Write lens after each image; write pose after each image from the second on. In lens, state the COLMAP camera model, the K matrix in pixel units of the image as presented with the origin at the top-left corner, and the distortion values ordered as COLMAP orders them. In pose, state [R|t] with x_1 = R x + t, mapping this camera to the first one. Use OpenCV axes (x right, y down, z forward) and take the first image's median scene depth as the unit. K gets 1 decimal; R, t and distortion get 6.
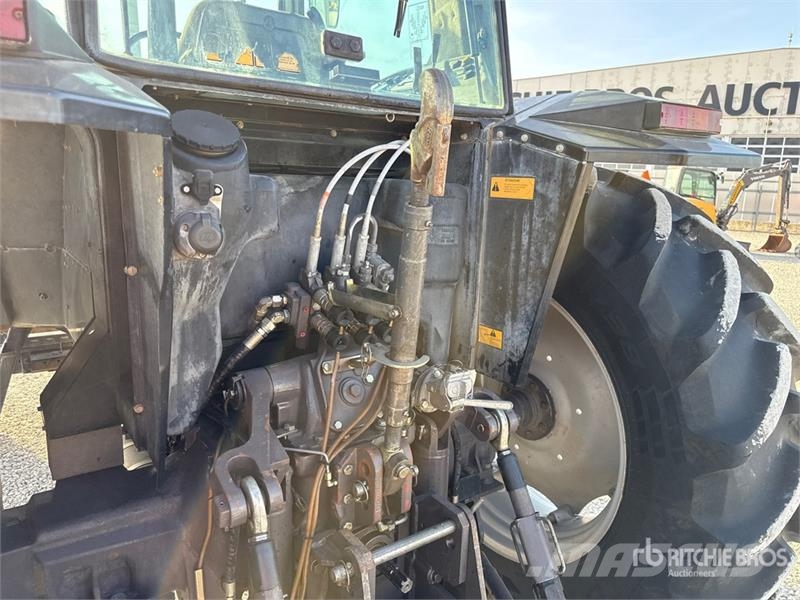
lens RADIAL K [[578.5, 0, 400.0], [0, 578.5, 300.0], [0, 0, 1]] dist [0.026315, -0.033290]
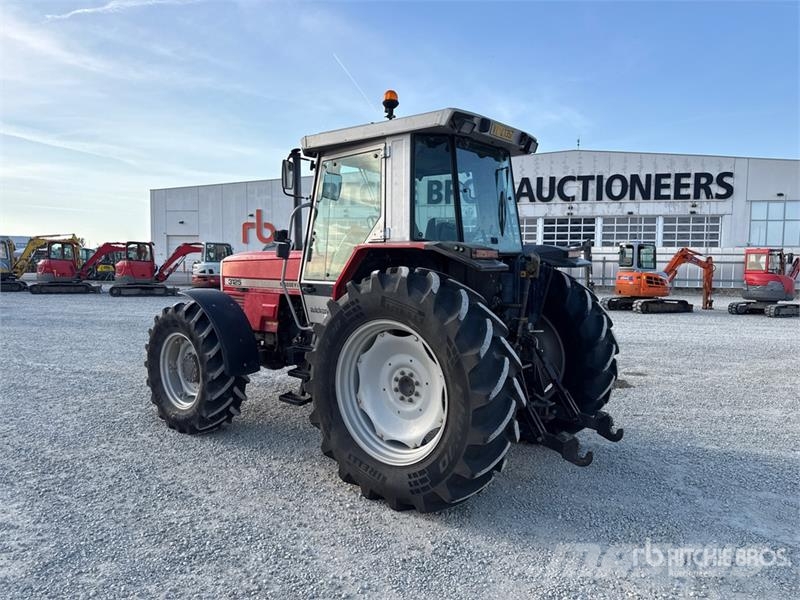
lens RADIAL K [[571.5, 0, 392.4], [0, 571.5, 304.1], [0, 0, 1]] dist [0.004860, -0.000105]
pose [[0.968249, -0.047566, 0.245421, -1.652766], [0.076697, 0.990908, -0.110540, 0.339864], [-0.237932, 0.125853, 0.963094, -2.363093]]
